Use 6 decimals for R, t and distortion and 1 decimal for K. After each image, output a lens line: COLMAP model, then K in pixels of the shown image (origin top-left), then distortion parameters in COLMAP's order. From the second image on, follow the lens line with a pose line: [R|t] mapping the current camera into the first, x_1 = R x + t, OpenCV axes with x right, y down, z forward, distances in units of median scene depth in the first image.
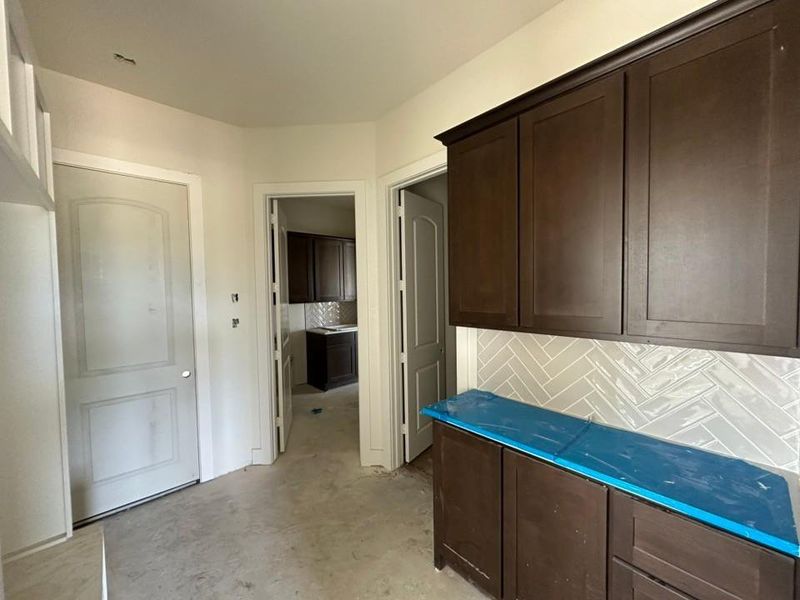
lens RADIAL K [[319.8, 0, 398.1], [0, 319.8, 298.9], [0, 0, 1]] dist [-0.003777, 0.000556]
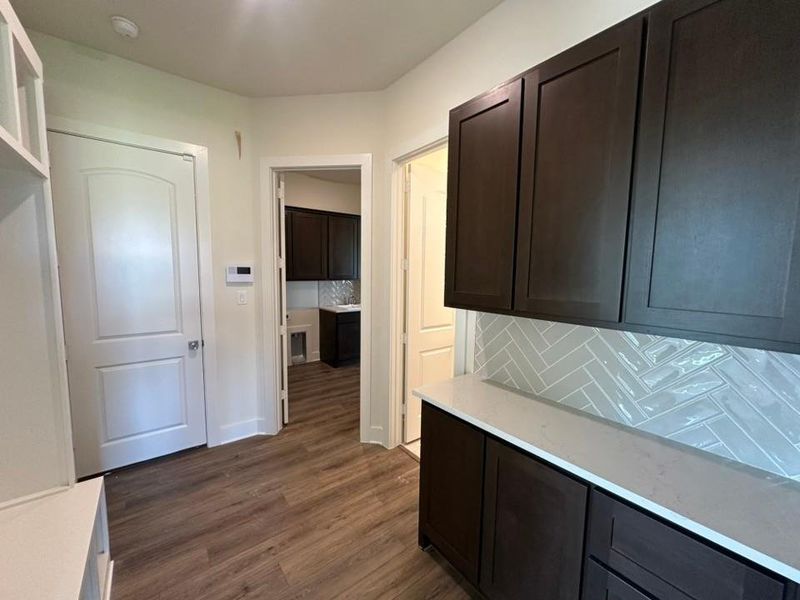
lens RADIAL K [[319.8, 0, 396.8], [0, 319.8, 298.9], [0, 0, 1]] dist [-0.003777, 0.000556]
pose [[0.997131, 0.037406, -0.065800, 0.101073], [-0.033491, 0.997659, 0.059628, 0.009111], [0.067877, -0.057253, 0.996050, 0.046110]]
